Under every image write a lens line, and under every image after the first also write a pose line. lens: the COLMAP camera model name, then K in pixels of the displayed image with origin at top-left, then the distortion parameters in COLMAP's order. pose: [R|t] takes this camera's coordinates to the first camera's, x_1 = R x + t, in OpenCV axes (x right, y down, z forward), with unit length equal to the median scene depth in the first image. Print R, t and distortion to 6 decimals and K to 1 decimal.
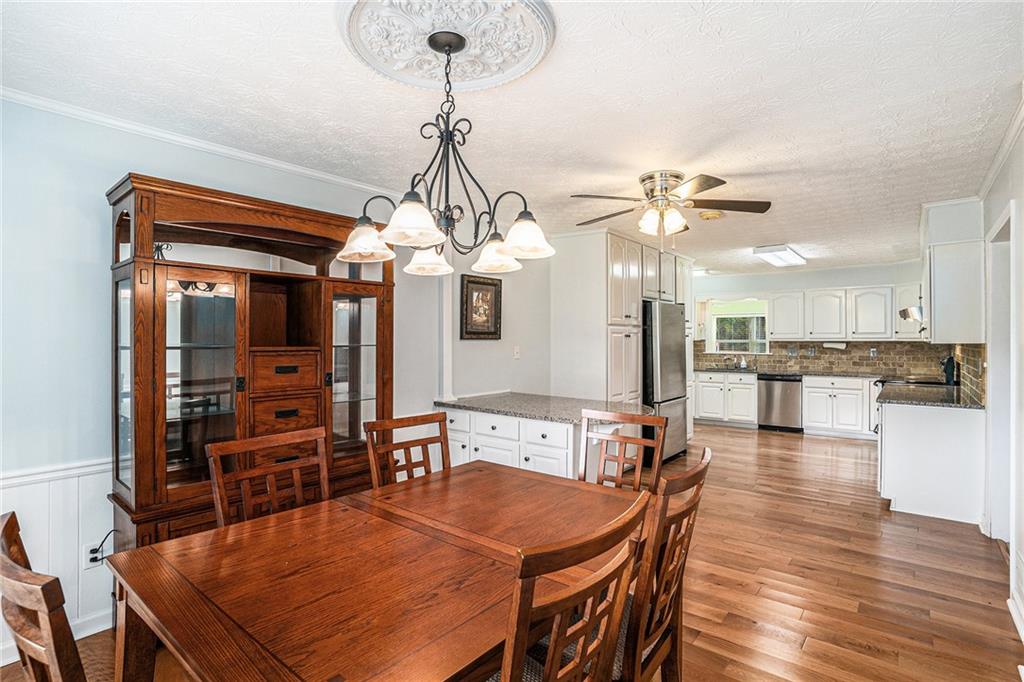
lens RADIAL K [[505.9, 0, 502.4], [0, 505.9, 339.0], [0, 0, 1]] dist [-0.084084, 0.040408]
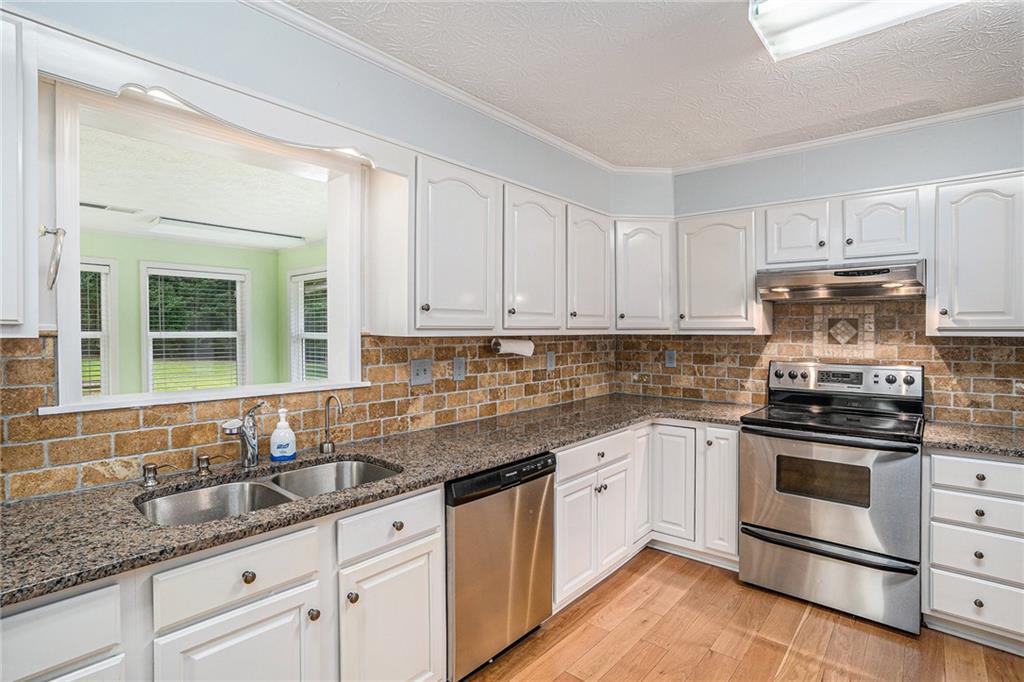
lens RADIAL K [[505.9, 0, 502.4], [0, 505.9, 339.0], [0, 0, 1]] dist [-0.084084, 0.040408]
pose [[0.024422, -0.018070, 0.999538, 0.287589], [-0.001770, 0.999834, 0.018119, -0.000211], [-0.999700, -0.002212, 0.024386, 0.992954]]
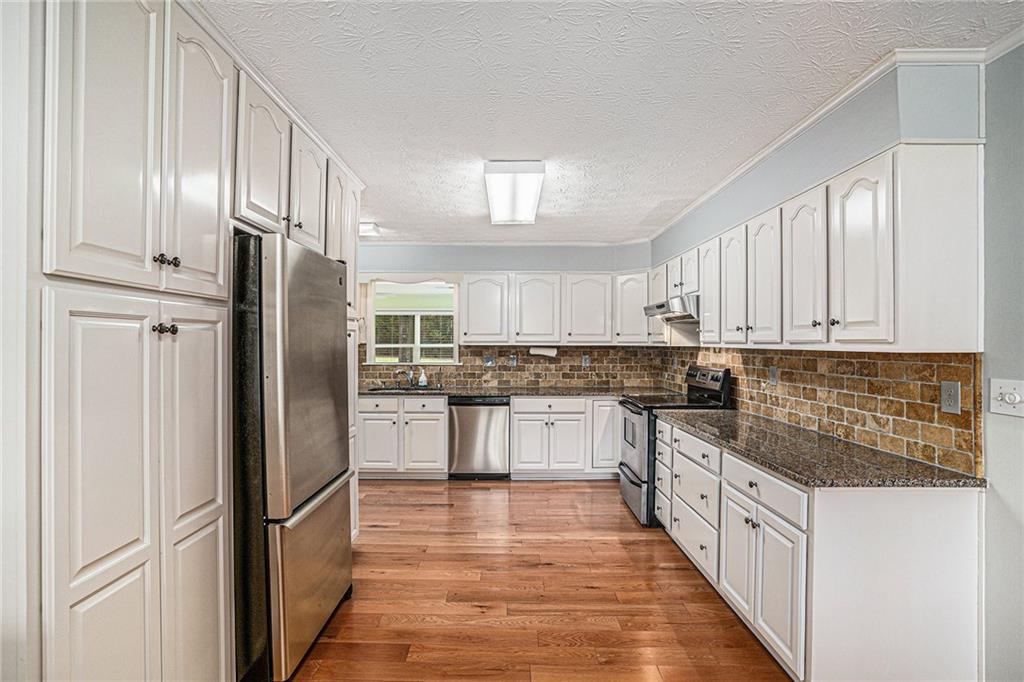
lens RADIAL K [[505.9, 0, 502.4], [0, 505.9, 339.0], [0, 0, 1]] dist [-0.084084, 0.040408]
pose [[0.769420, 0.007432, 0.638700, 0.150445], [-0.003219, 0.999965, -0.007758, 0.000563], [-0.638735, 0.003914, 0.769416, 0.458012]]
